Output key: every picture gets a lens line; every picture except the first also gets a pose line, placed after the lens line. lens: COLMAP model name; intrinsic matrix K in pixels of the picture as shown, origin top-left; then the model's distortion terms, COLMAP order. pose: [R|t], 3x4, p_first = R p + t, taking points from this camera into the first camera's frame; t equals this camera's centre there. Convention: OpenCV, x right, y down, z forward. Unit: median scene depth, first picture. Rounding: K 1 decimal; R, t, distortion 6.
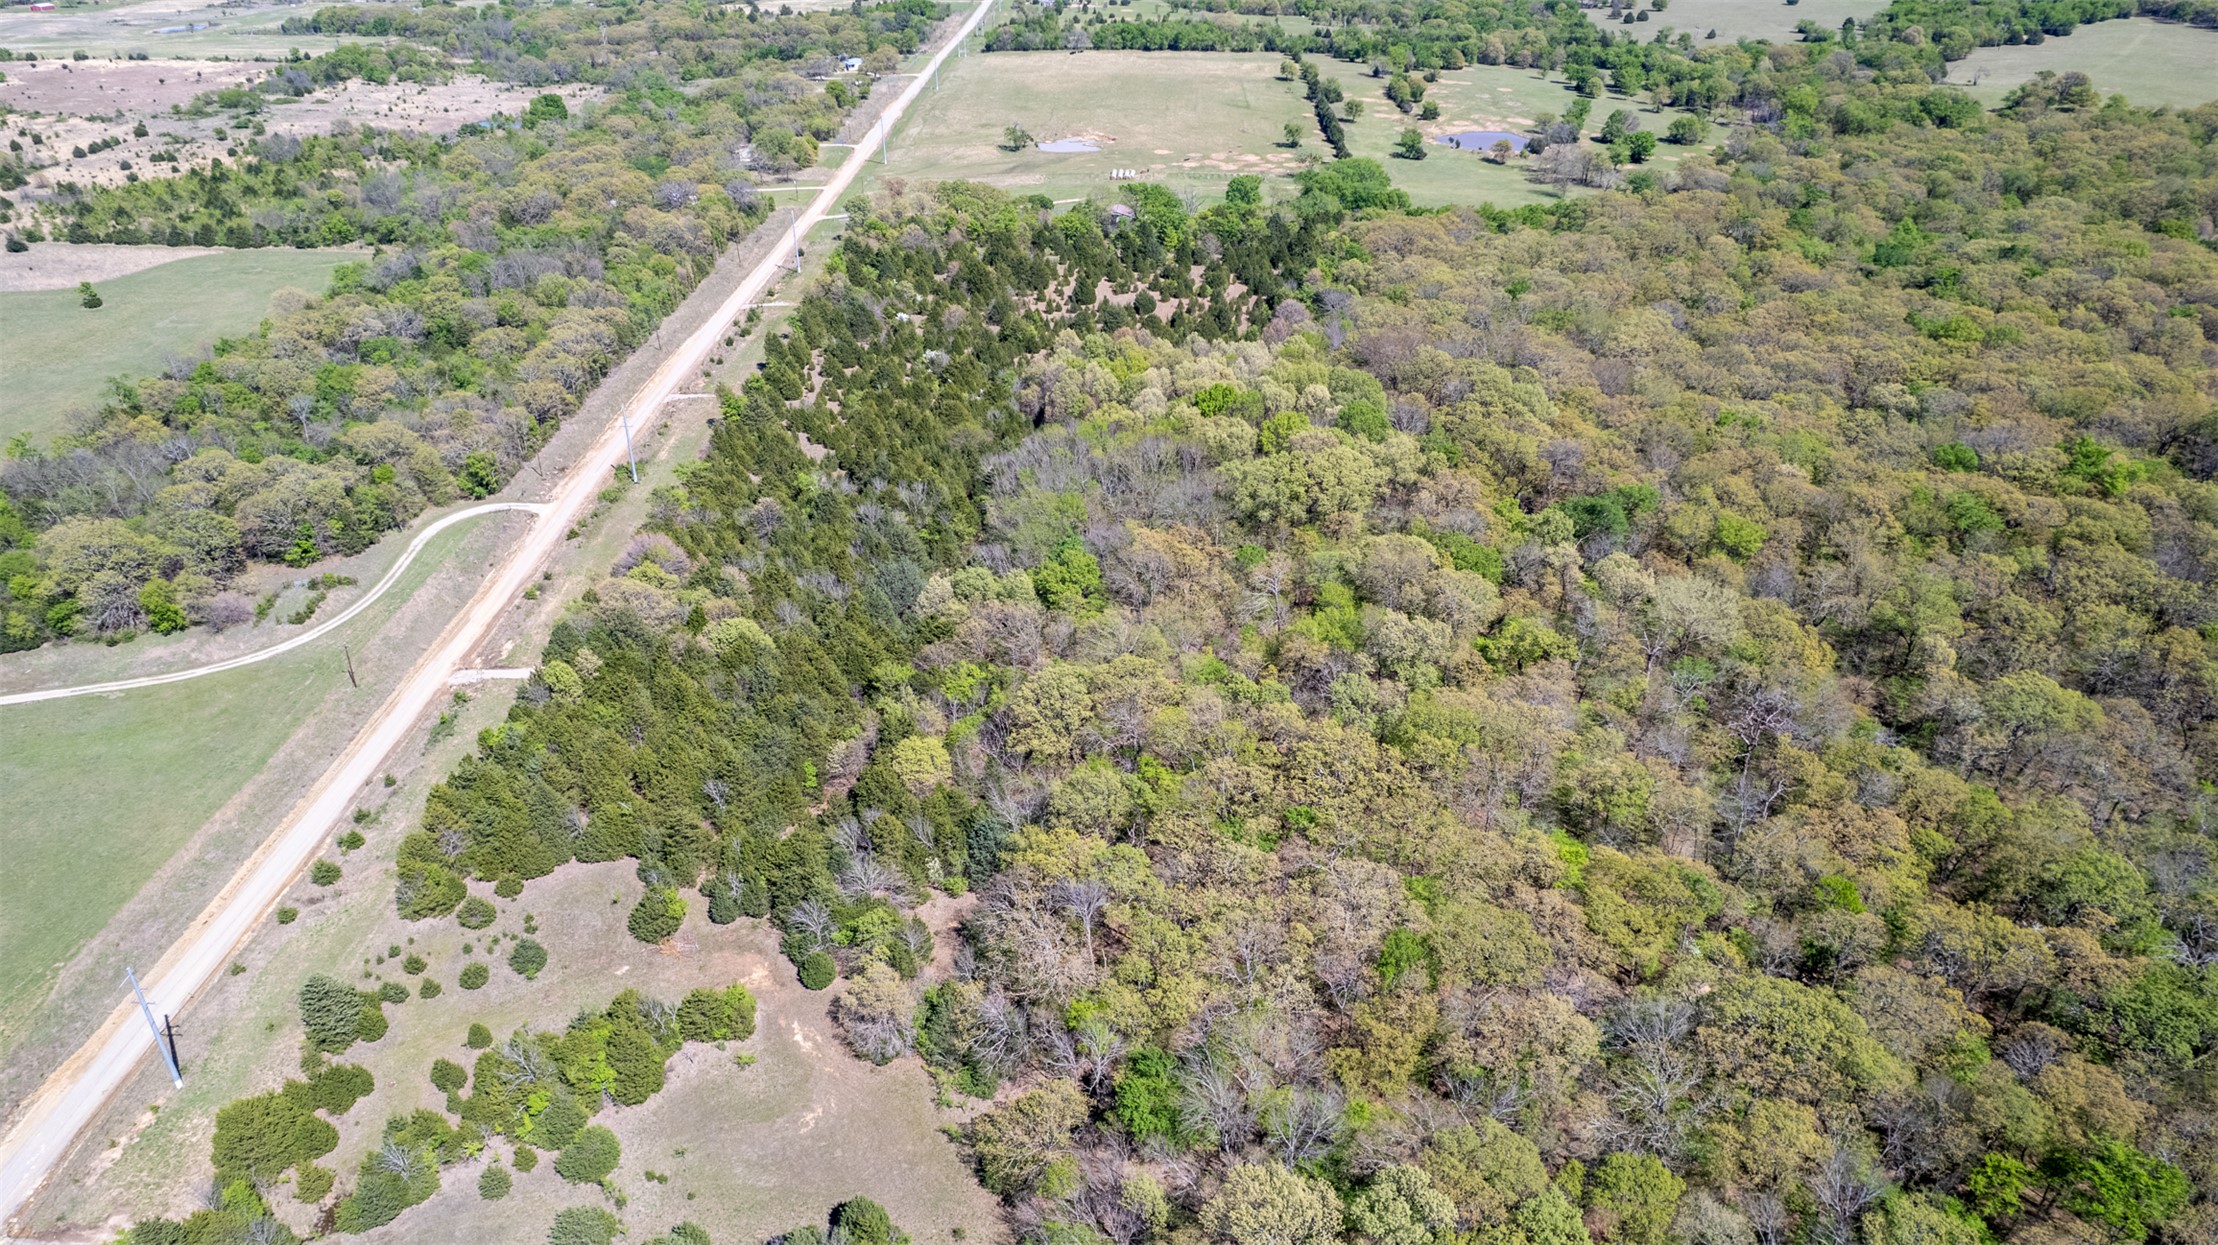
lens RADIAL K [[1386.5, 0, 1052.0], [0, 1386.5, 581.8], [0, 0, 1]] dist [-0.086100, 0.093457]
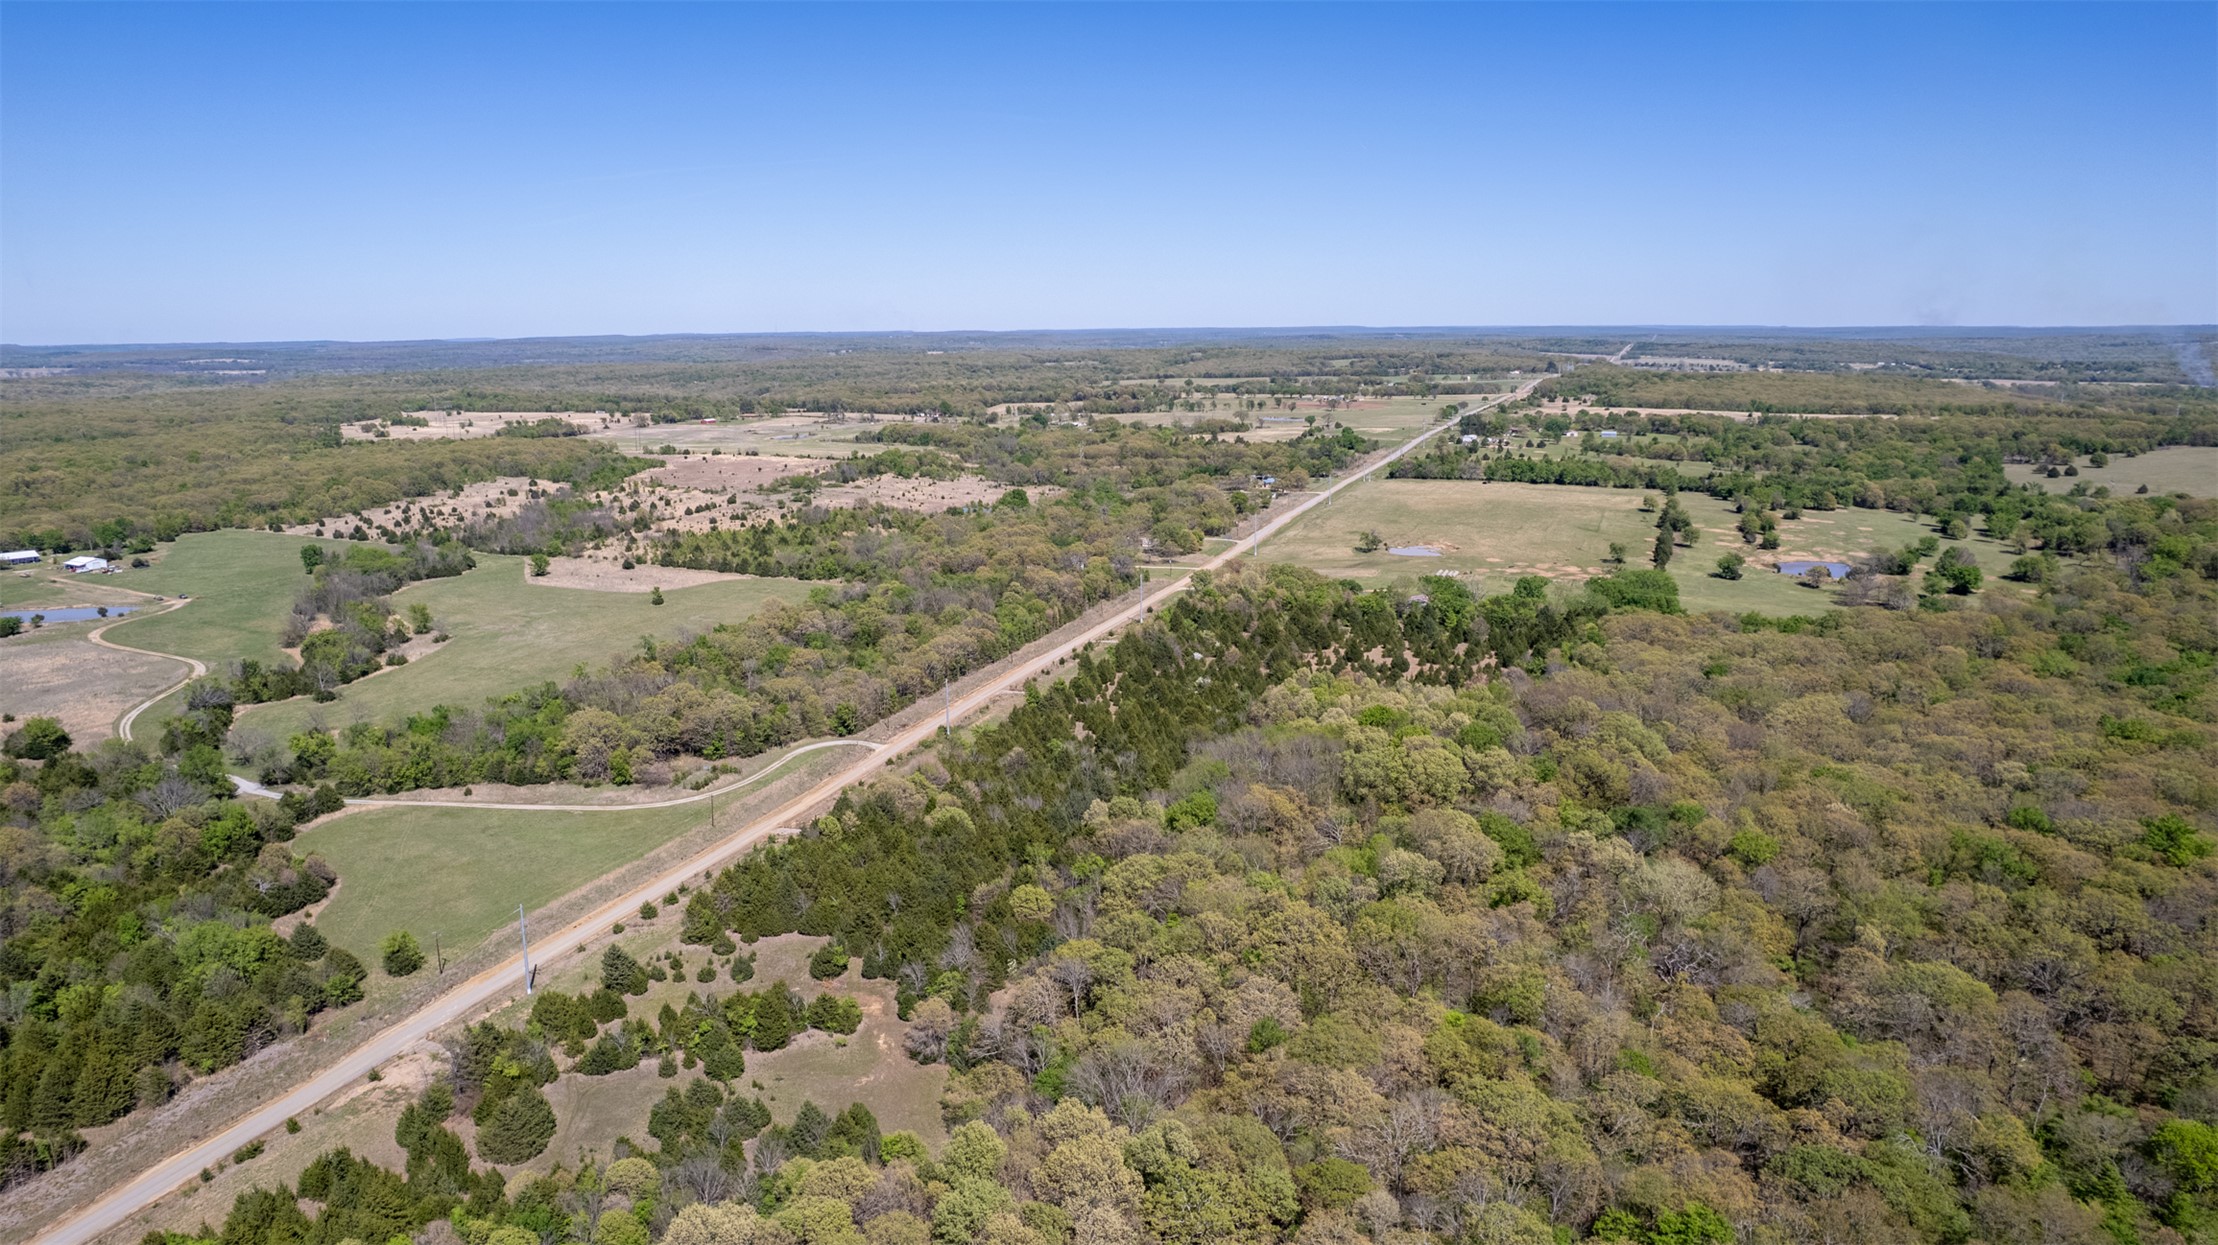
lens RADIAL K [[1417.6, 0, 1108.2], [0, 1417.6, 585.5], [0, 0, 1]] dist [-0.068657, 0.053867]
pose [[0.941397, 0.066477, -0.330684, 0.192690], [-0.163017, 0.947953, -0.273515, 0.091470], [0.295290, 0.311393, 0.903237, -0.166206]]
